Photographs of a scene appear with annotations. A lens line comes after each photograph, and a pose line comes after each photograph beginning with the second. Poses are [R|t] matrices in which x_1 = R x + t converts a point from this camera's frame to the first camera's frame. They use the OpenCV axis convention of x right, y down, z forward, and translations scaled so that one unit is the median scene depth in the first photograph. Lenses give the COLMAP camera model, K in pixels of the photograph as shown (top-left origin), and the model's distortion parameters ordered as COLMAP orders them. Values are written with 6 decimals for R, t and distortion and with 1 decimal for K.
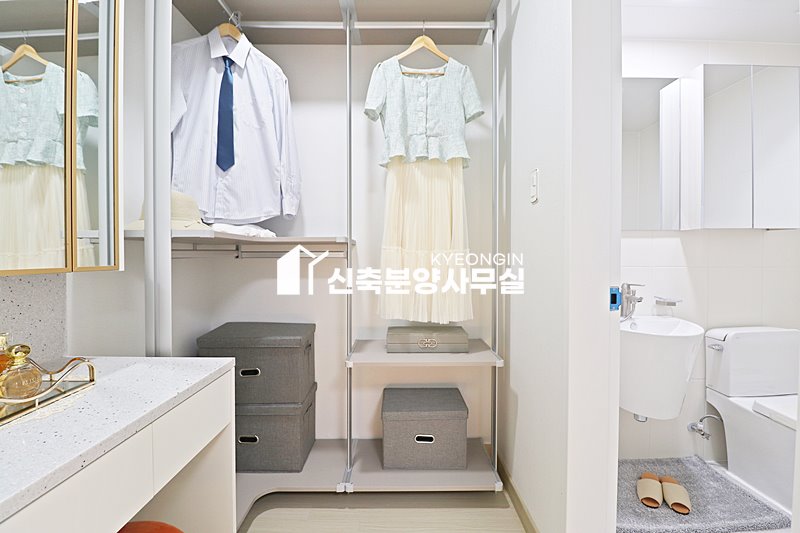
lens RADIAL K [[369.7, 0, 398.0], [0, 369.7, 265.1], [0, 0, 1]] dist [-0.011127, -0.006415]
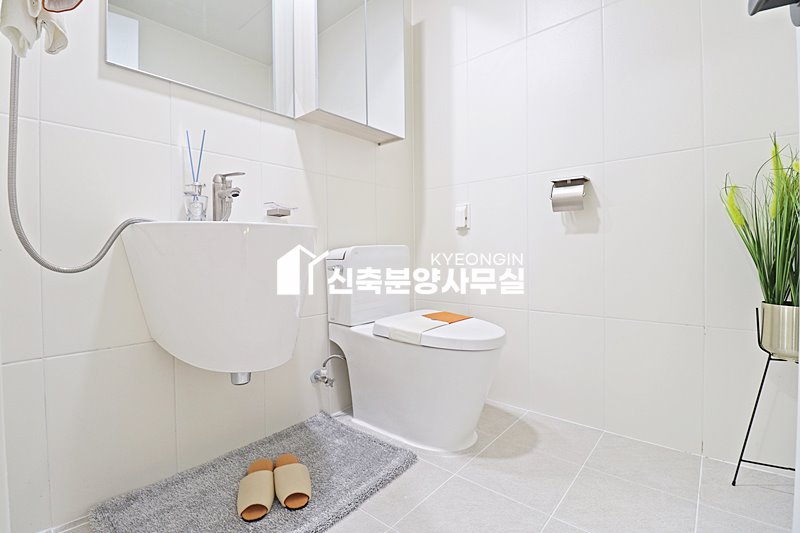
lens RADIAL K [[369.7, 0, 398.9], [0, 369.7, 263.0], [0, 0, 1]] dist [-0.011127, -0.006415]
pose [[0.653513, -0.019470, 0.756665, 0.348119], [0.022177, 0.999732, 0.006570, 0.210591], [-0.756590, 0.012487, 0.653770, 0.365019]]
